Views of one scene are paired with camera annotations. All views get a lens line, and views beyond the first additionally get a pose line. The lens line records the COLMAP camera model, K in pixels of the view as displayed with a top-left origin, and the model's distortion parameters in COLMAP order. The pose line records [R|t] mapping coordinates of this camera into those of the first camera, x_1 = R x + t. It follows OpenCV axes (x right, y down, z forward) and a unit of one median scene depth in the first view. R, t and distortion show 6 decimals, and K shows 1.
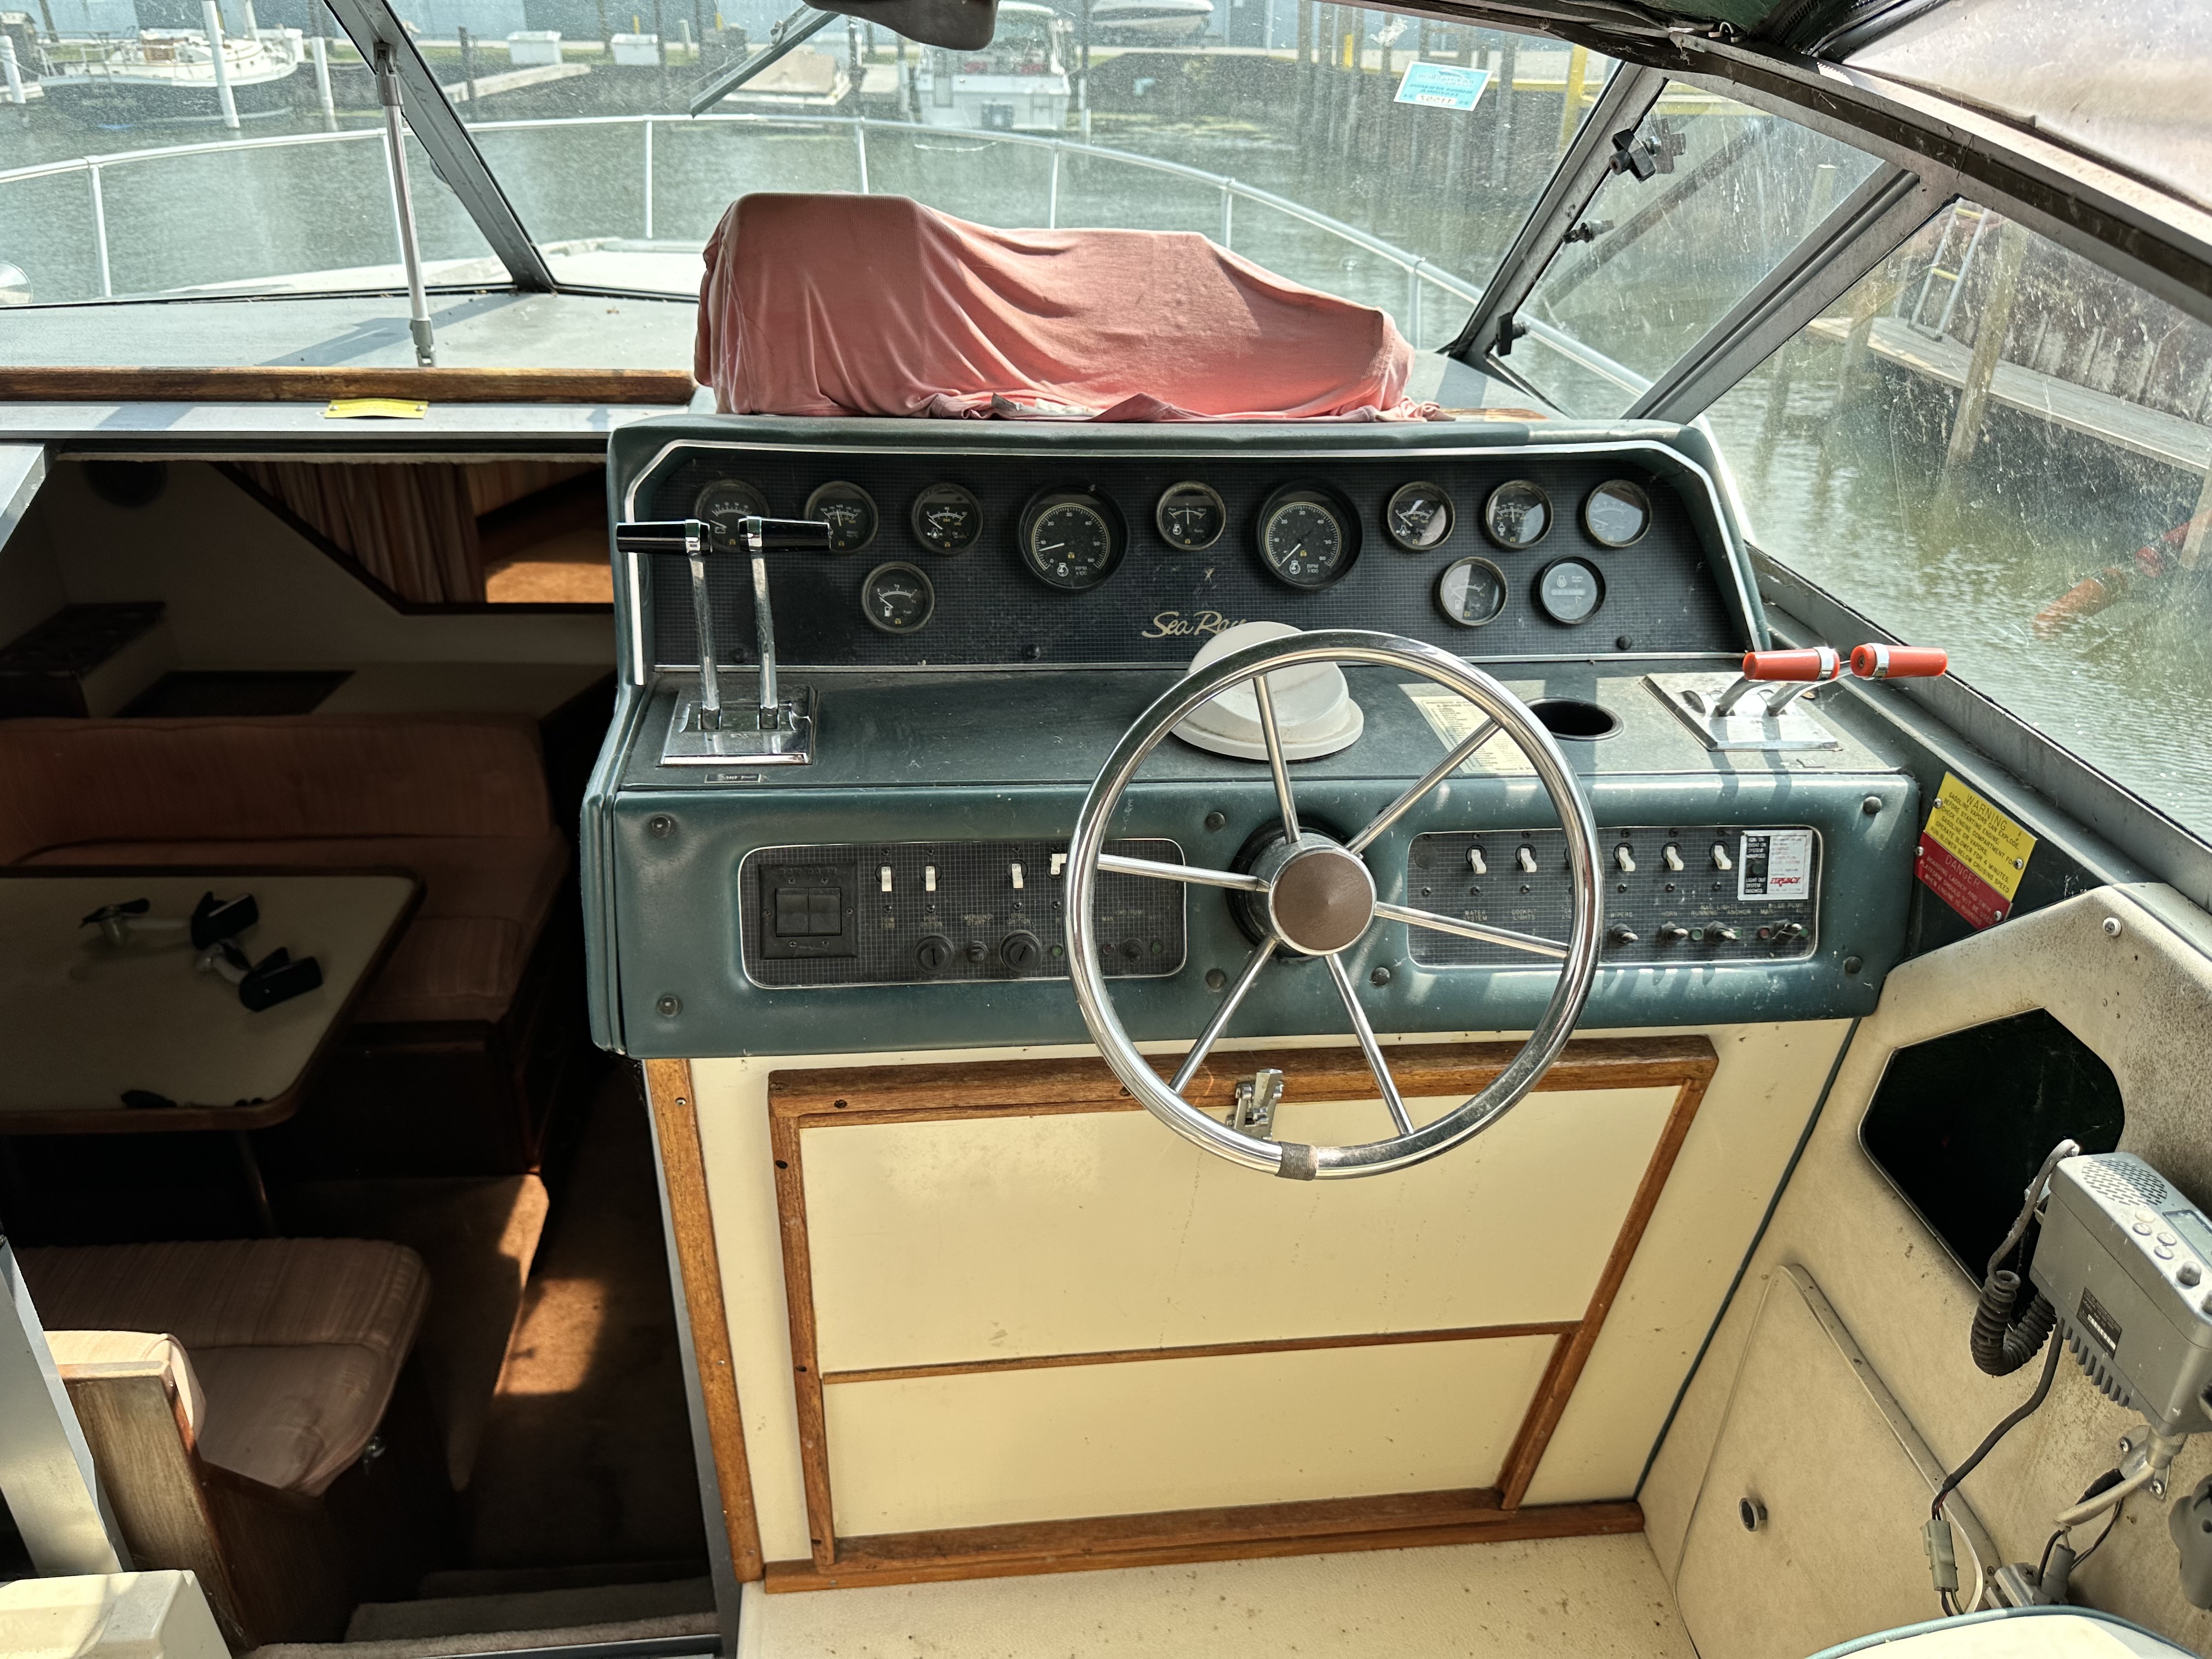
lens RADIAL K [[1577.4, 0, 1095.8], [0, 1577.4, 837.9], [0, 0, 1]] dist [0.015240, -0.025064]
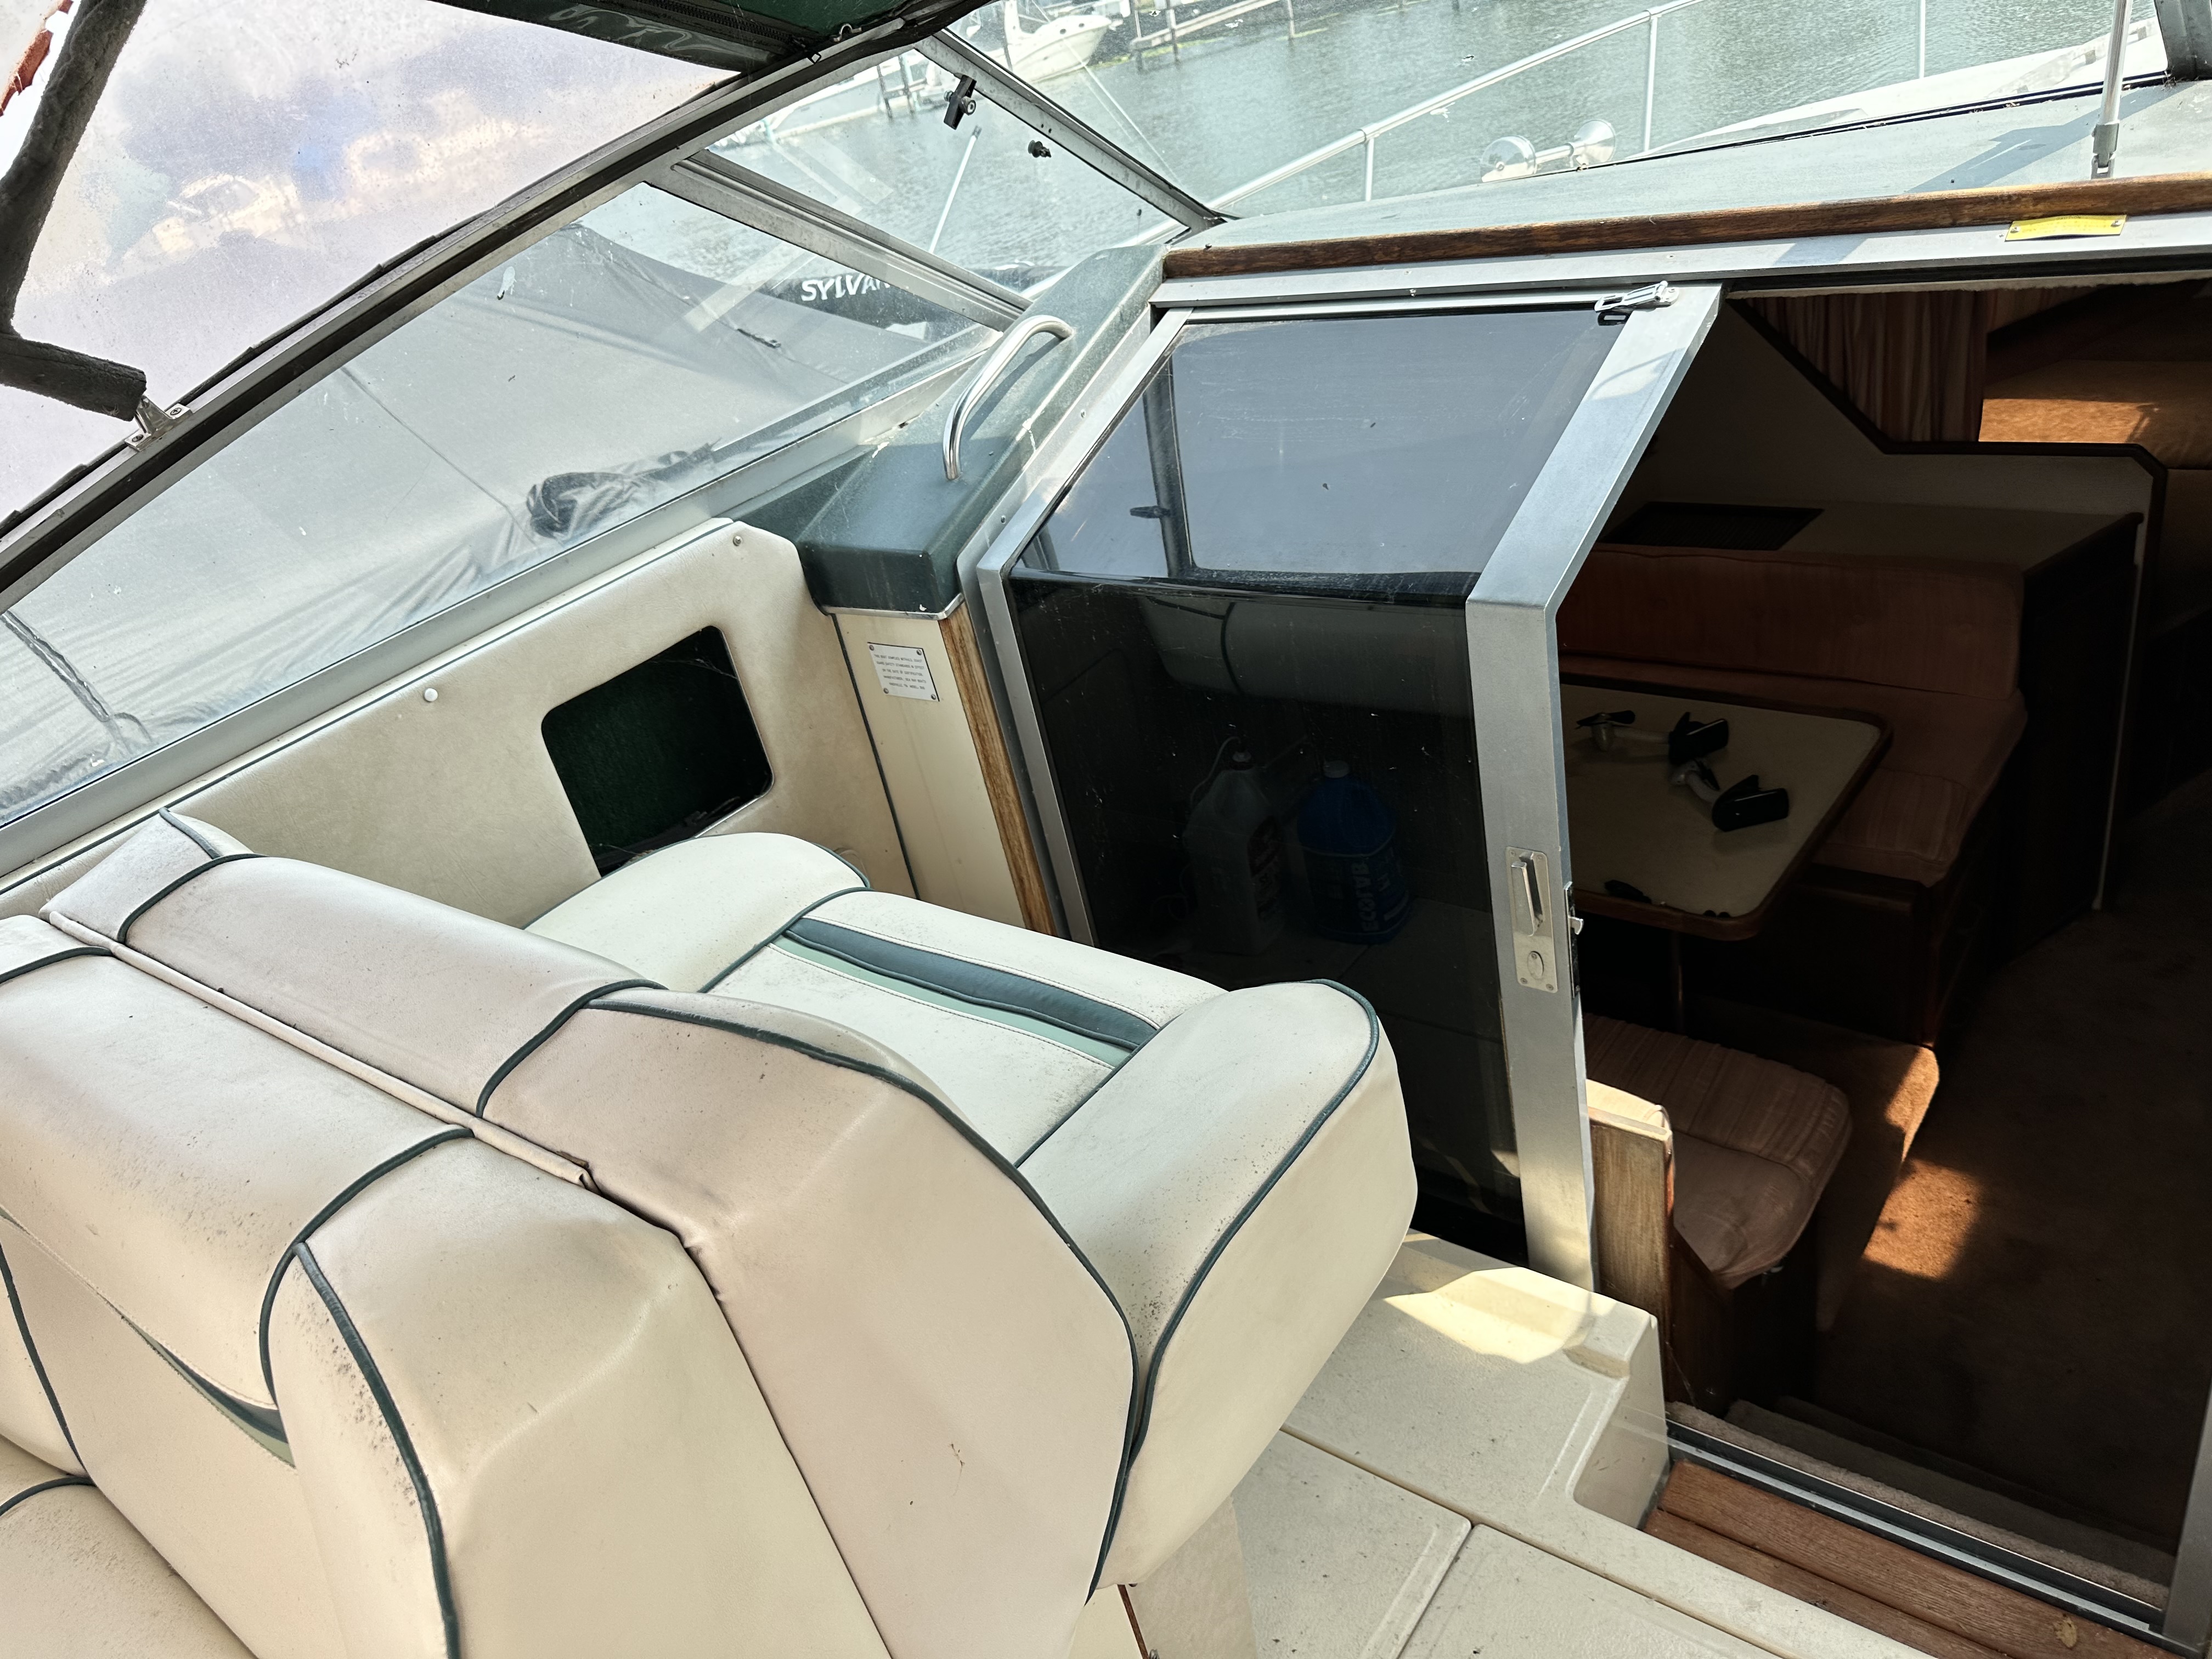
lens RADIAL K [[1577.4, 0, 1106.3], [0, 1577.4, 835.5], [0, 0, 1]] dist [0.015240, -0.025064]
pose [[0.701480, 0.187635, -0.687546, -0.088529], [-0.120846, 0.982066, 0.144717, 0.008916], [0.702369, -0.018429, 0.711574, -0.041122]]
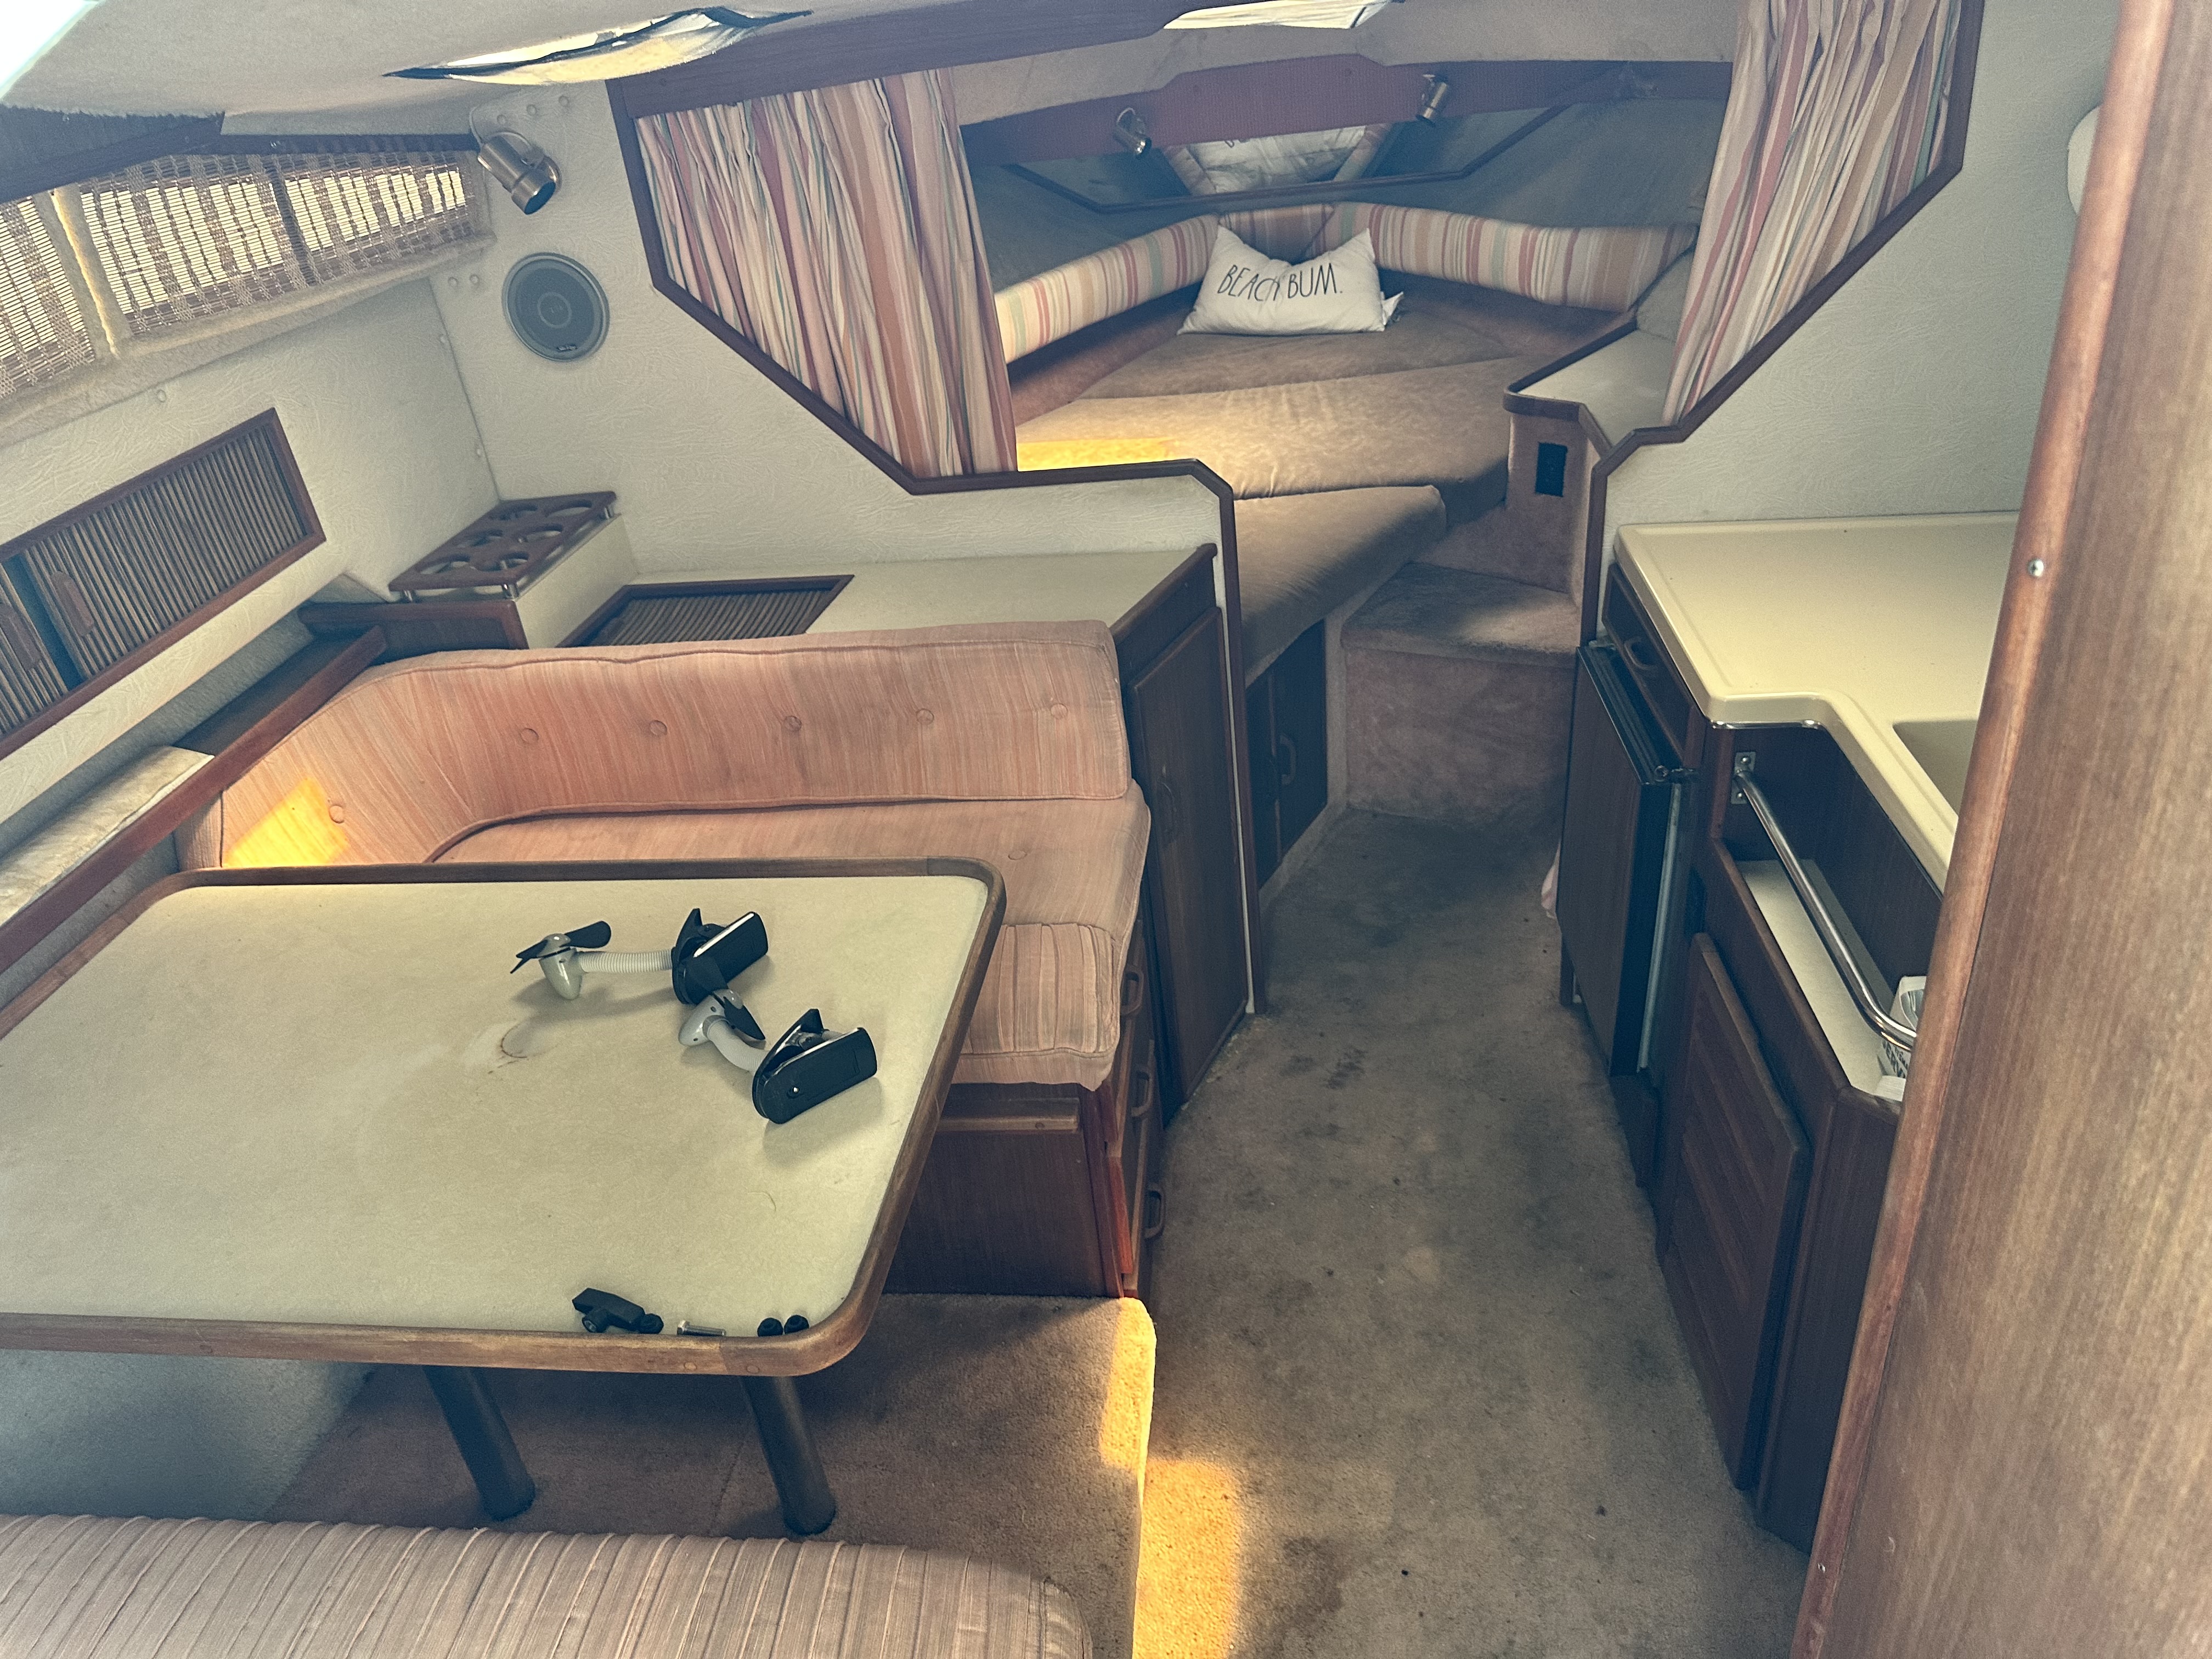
lens RADIAL K [[1577.4, 0, 1102.8], [0, 1577.4, 837.9], [0, 0, 1]] dist [0.015240, -0.025064]
pose [[0.970698, -0.012639, -0.239970, -0.256516], [0.024631, 0.998589, 0.047040, -0.021640], [0.239037, -0.051572, 0.969640, 0.438692]]
